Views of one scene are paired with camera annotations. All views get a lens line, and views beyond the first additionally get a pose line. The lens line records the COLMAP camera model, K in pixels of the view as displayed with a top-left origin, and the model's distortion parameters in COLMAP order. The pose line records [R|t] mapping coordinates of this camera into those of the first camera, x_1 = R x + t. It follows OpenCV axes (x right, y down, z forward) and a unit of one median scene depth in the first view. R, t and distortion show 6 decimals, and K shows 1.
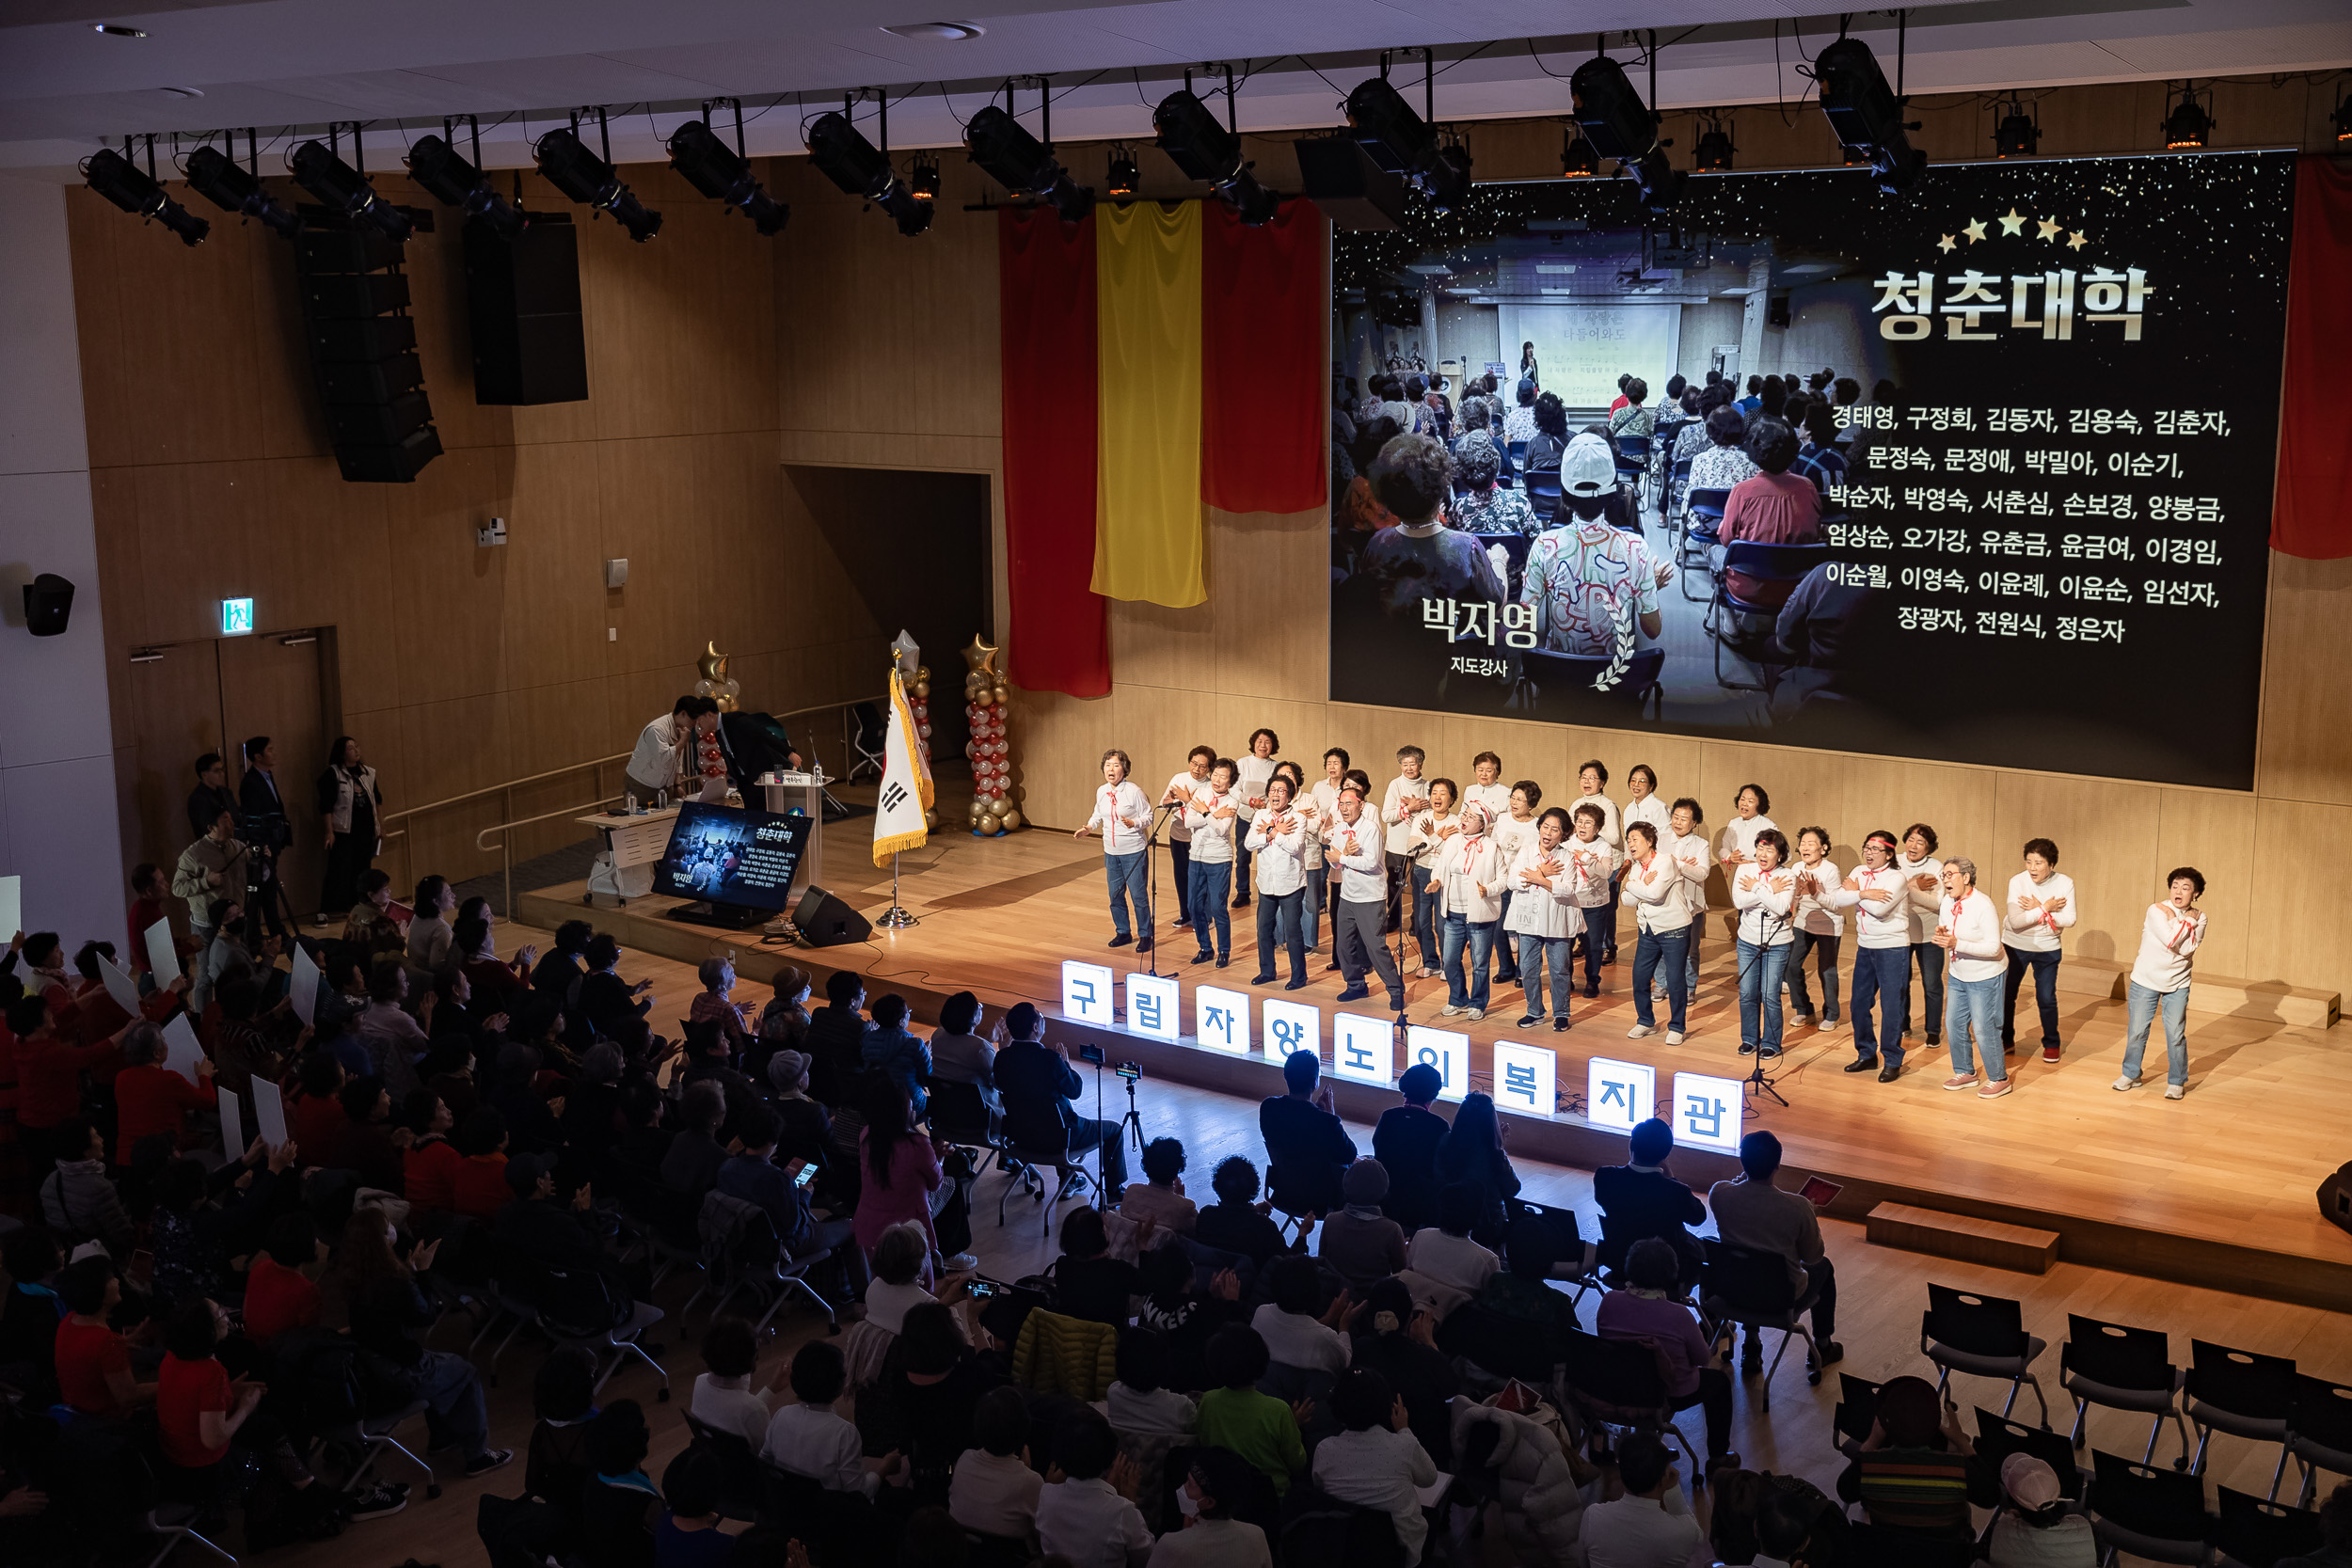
lens RADIAL K [[2650.2, 0, 1170.9], [0, 2650.2, 788.6], [0, 0, 1]] dist [0.033000, 0.000000]
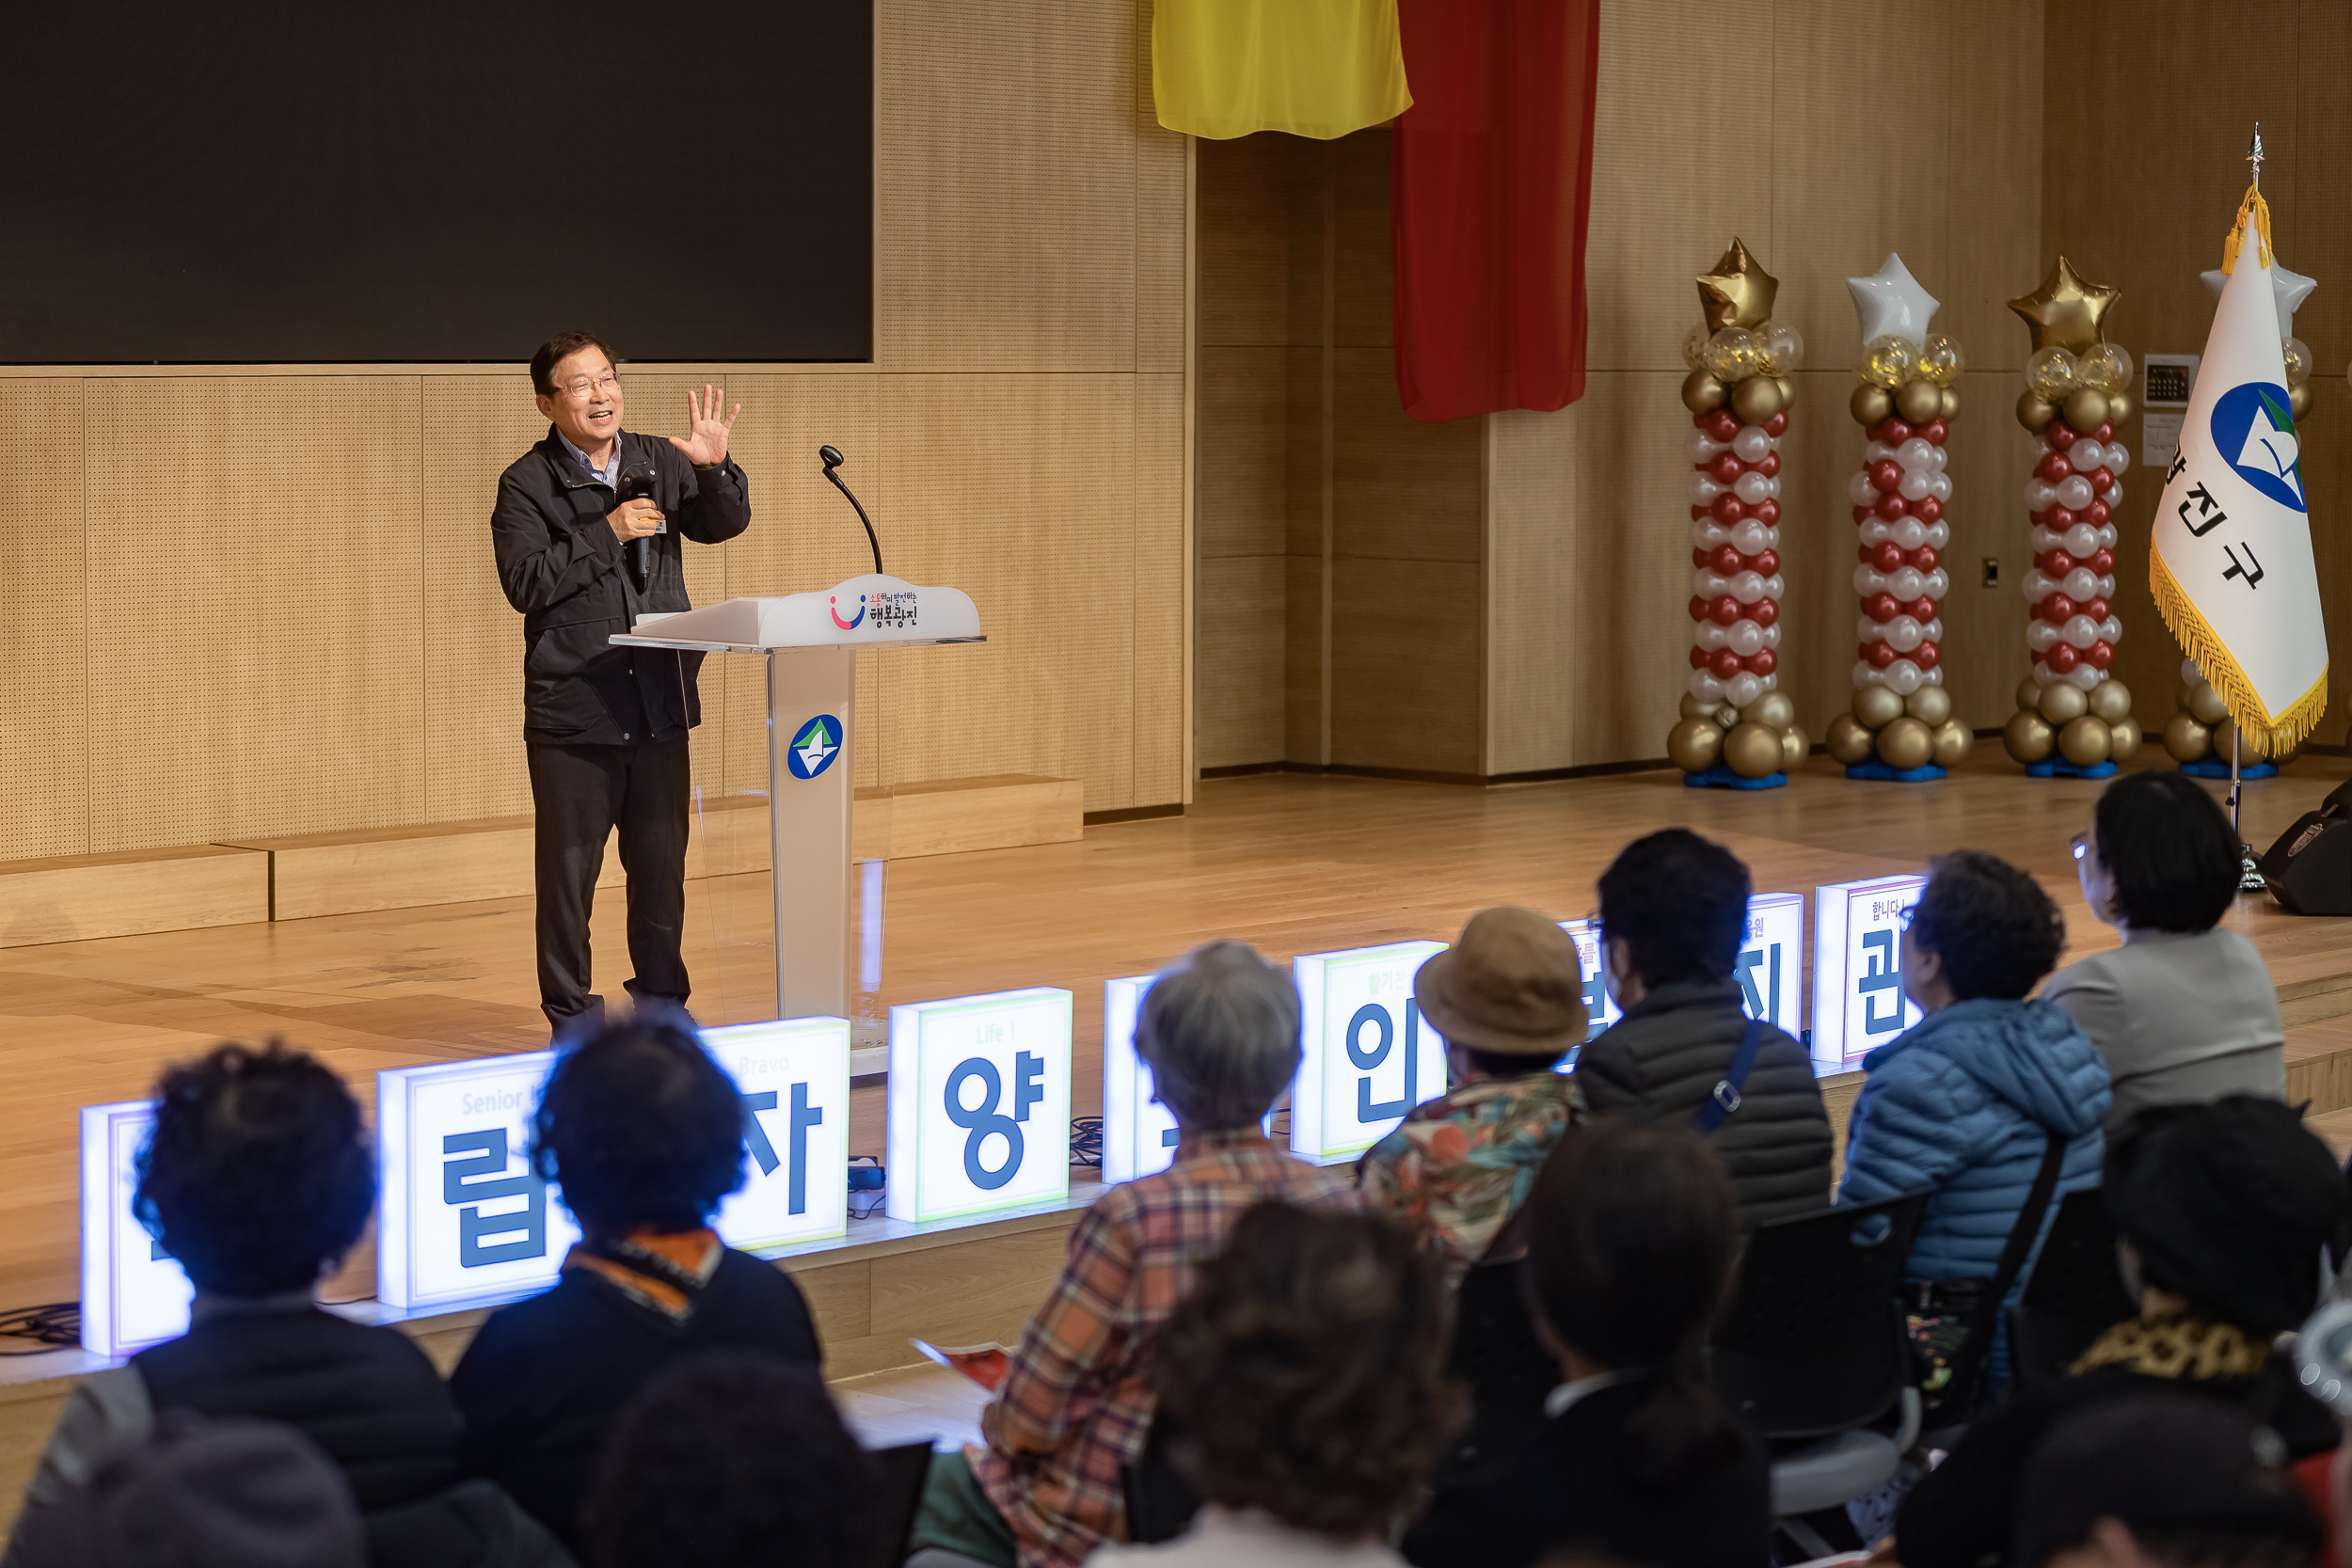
lens RADIAL K [[5296.3, 0, 1290.4], [0, 5296.3, 890.8], [0, 0, 1]] dist [-0.094020, 0.000000]
pose [[0.075108, -0.097207, 0.992426, -0.457453], [0.170659, 0.981807, 0.083252, 0.025048], [-0.982463, 0.163114, 0.090330, 0.811305]]
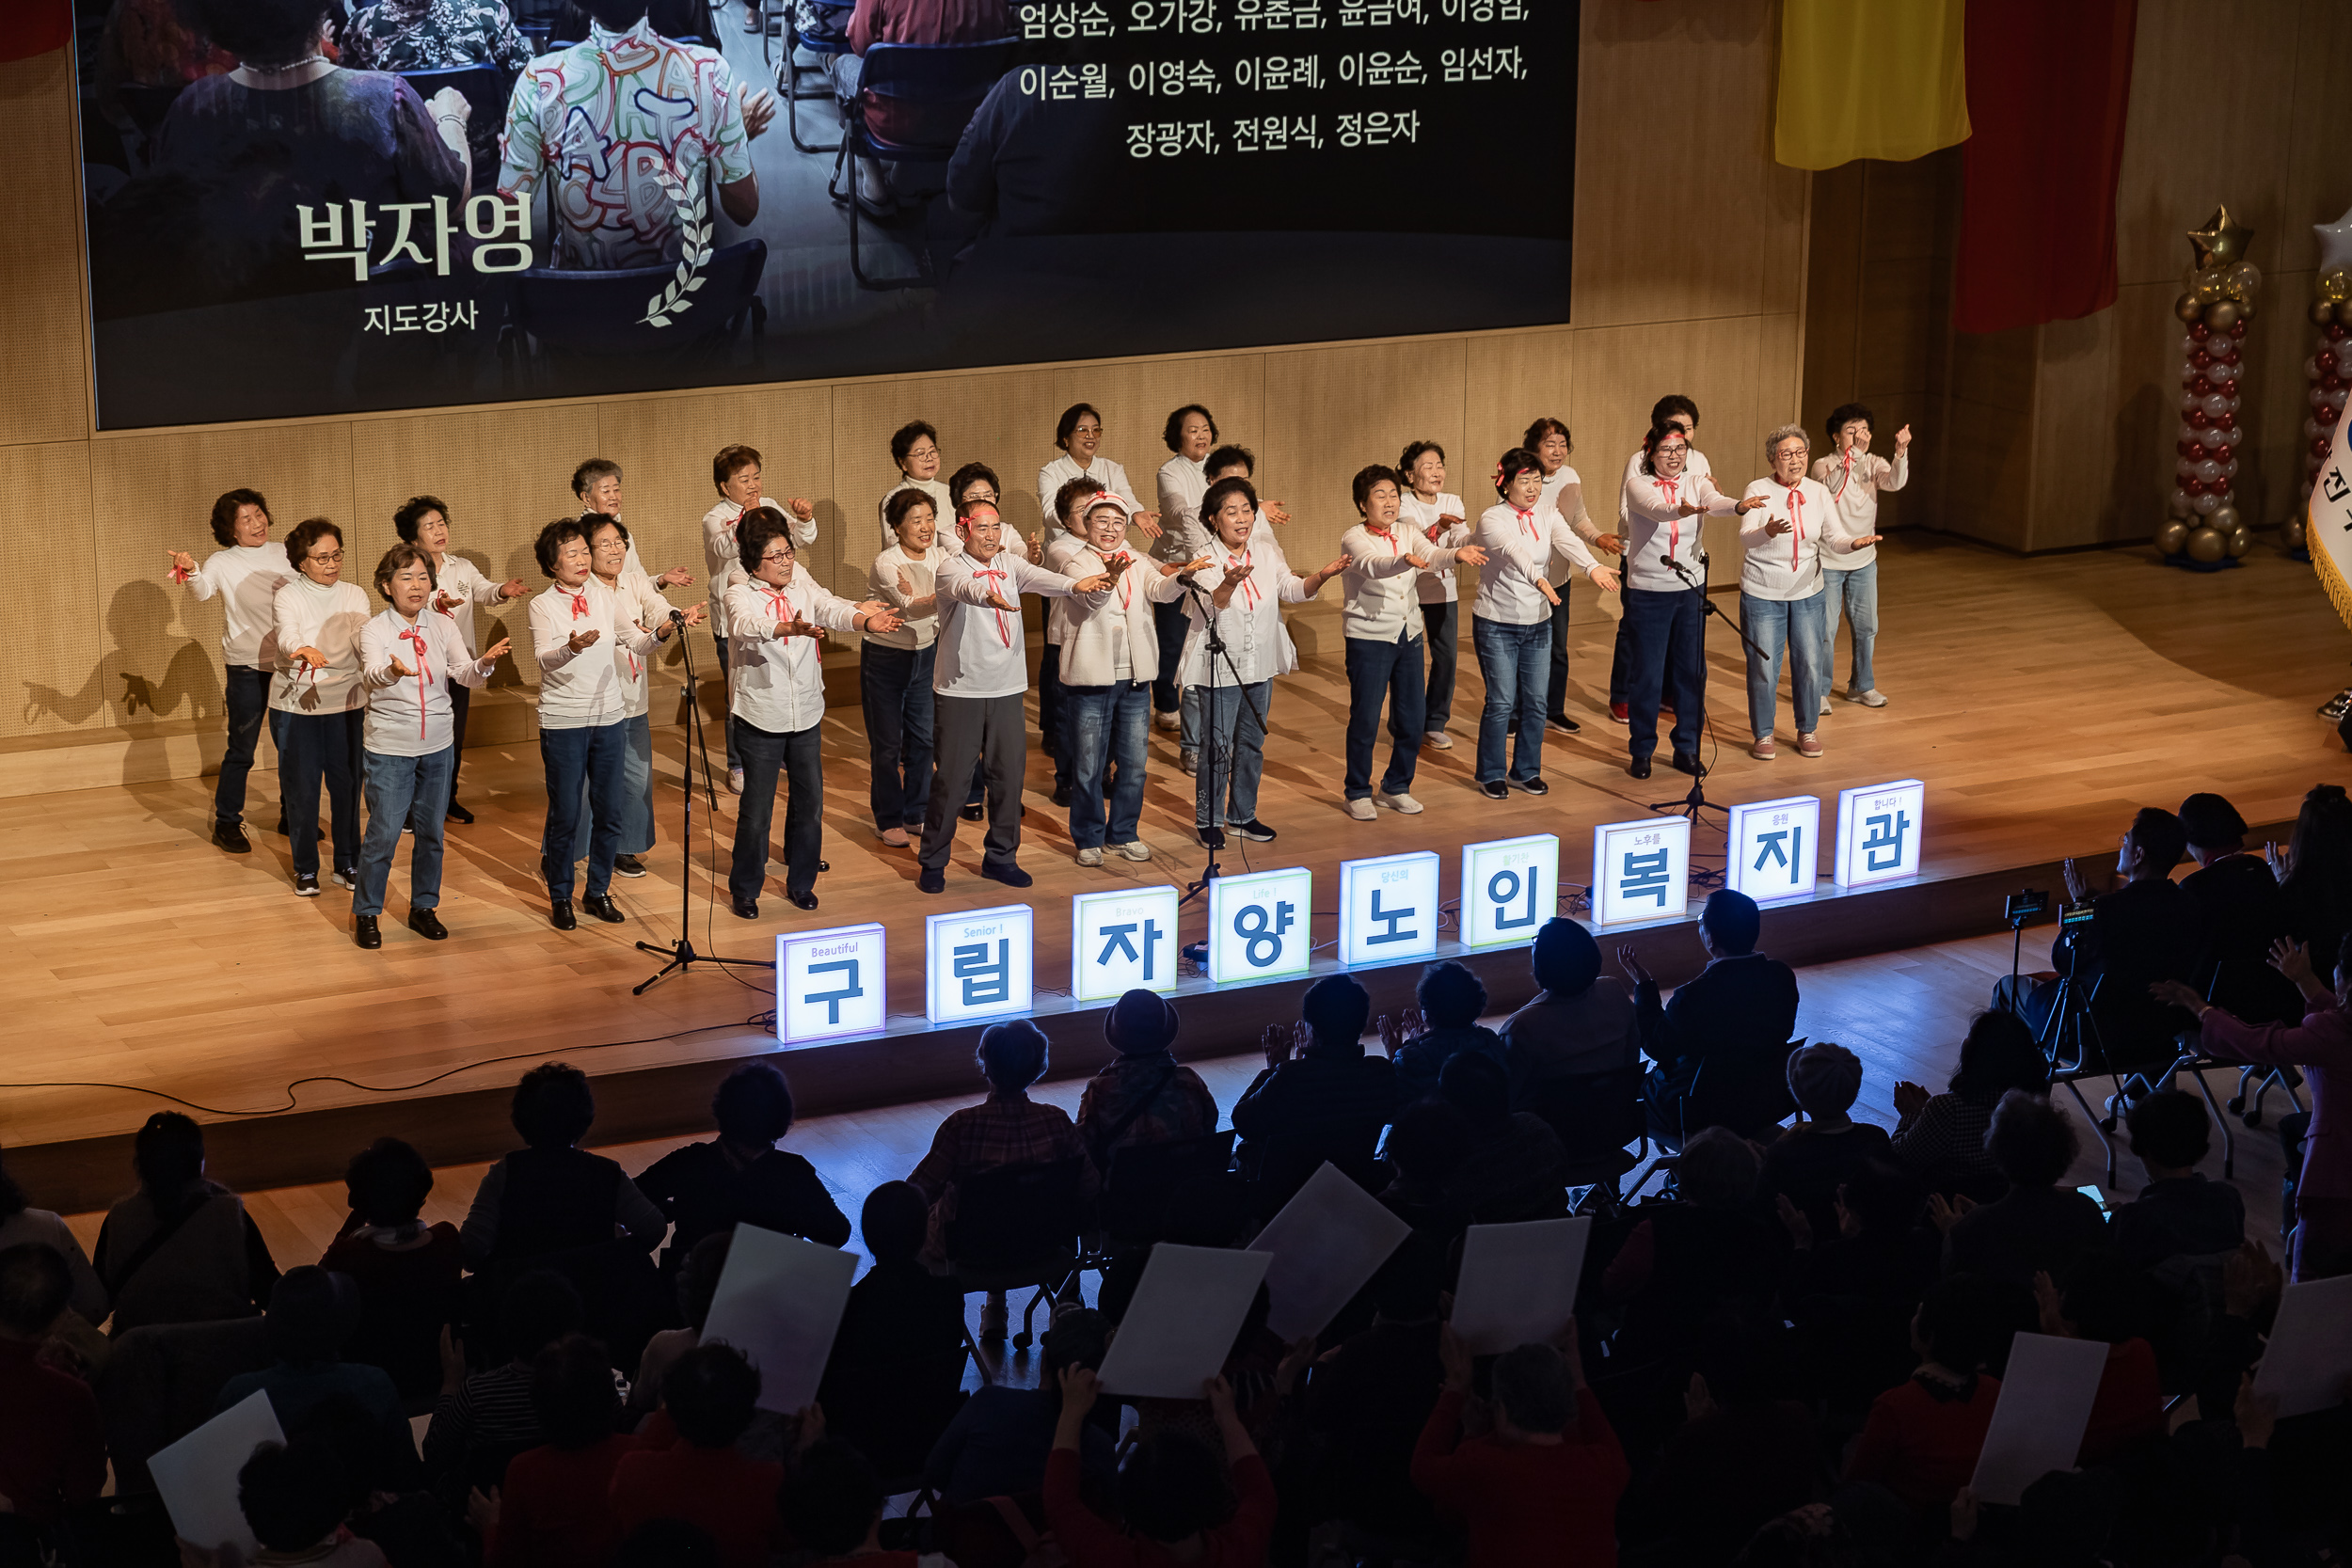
lens RADIAL K [[4472.9, 0, 1175.4], [0, 4472.9, 829.6], [0, 0, 1]] dist [0.071917, 0.000000]
pose [[0.422842, -0.224021, 0.878077, -0.729909], [0.152064, 0.972763, 0.174951, -0.091434], [-0.893354, 0.059547, 0.445390, 0.513667]]
